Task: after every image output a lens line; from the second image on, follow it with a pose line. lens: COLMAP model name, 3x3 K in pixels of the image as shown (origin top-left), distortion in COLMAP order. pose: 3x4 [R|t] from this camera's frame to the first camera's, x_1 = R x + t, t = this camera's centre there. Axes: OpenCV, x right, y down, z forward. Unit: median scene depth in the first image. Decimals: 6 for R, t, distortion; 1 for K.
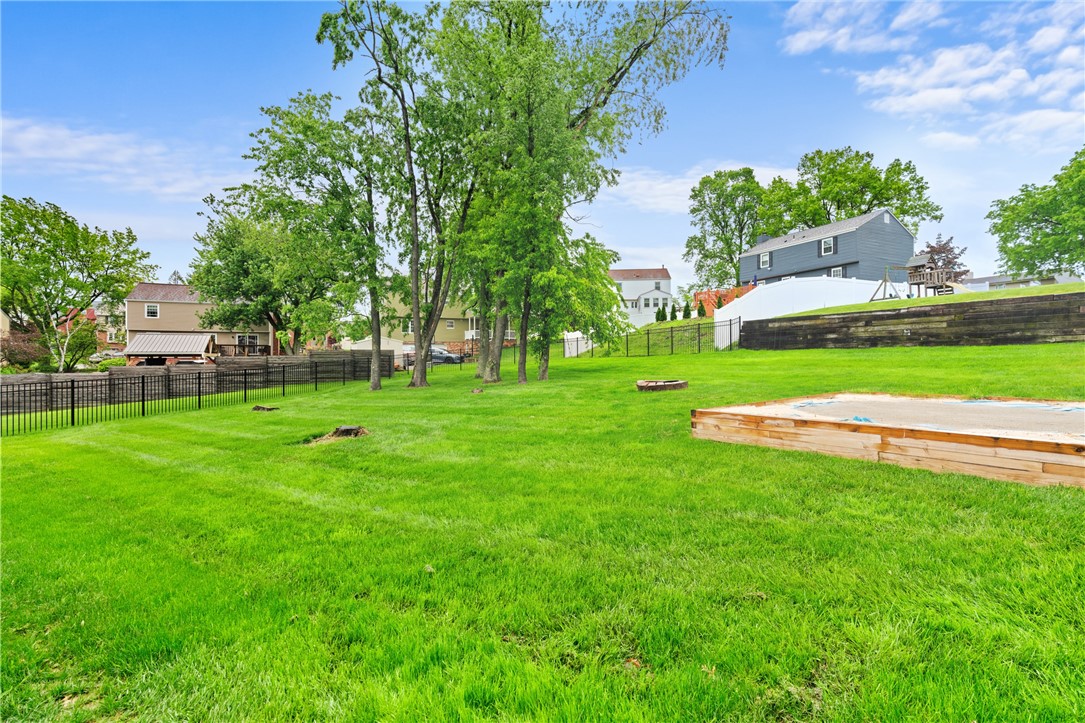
lens RADIAL K [[497.9, 0, 543.2], [0, 497.9, 360.3], [0, 0, 1]] dist [0.019715, 0.000065]
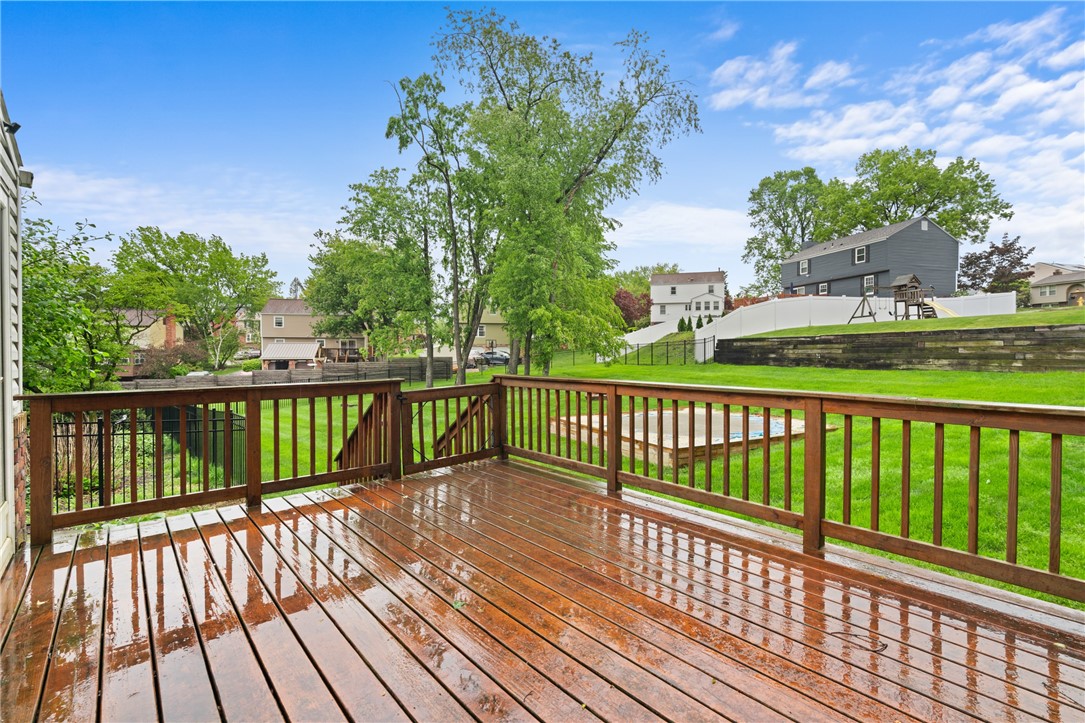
lens RADIAL K [[497.9, 0, 541.2], [0, 497.9, 360.4], [0, 0, 1]] dist [0.019715, 0.000065]
pose [[0.984417, 0.005229, -0.175772, 0.101551], [-0.002822, 0.999899, 0.013940, -0.022865], [0.175827, -0.013227, 0.984332, -0.133230]]
